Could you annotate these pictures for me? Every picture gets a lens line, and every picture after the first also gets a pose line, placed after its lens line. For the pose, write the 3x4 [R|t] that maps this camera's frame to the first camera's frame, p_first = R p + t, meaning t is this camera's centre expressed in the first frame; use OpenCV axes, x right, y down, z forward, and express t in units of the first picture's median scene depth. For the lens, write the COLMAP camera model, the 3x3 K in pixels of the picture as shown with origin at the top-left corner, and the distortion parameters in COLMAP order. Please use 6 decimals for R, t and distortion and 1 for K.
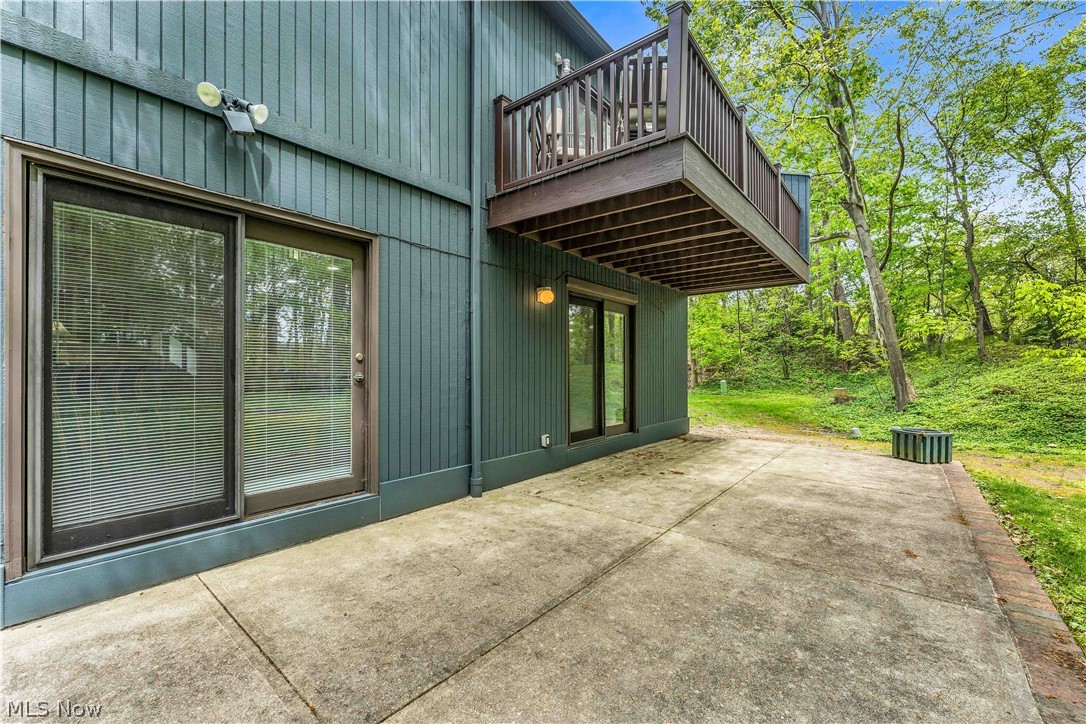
lens RADIAL K [[436.8, 0, 545.6], [0, 436.8, 365.0], [0, 0, 1]] dist [0.001730, 0.000069]
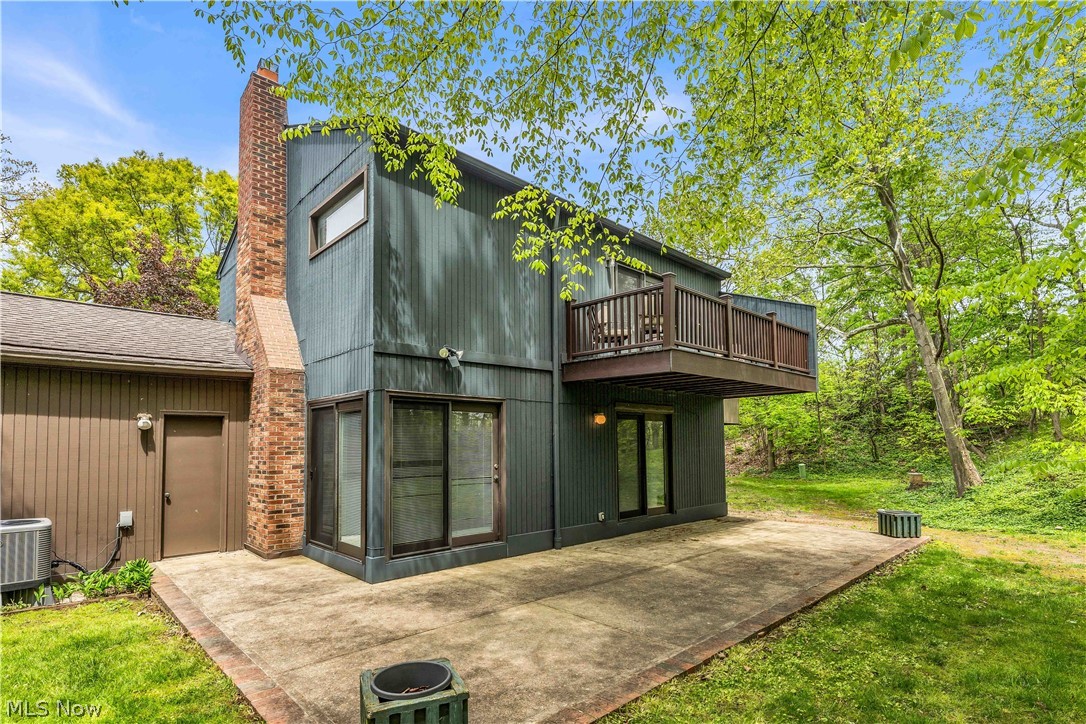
lens RADIAL K [[530.7, 0, 552.7], [0, 530.7, 419.5], [0, 0, 1]] dist [0.004185, -0.000023]
pose [[0.994091, -0.015110, -0.107496, 0.040828], [0.010726, 0.999092, -0.041239, -0.099231], [0.108022, 0.039842, 0.993350, -0.980113]]
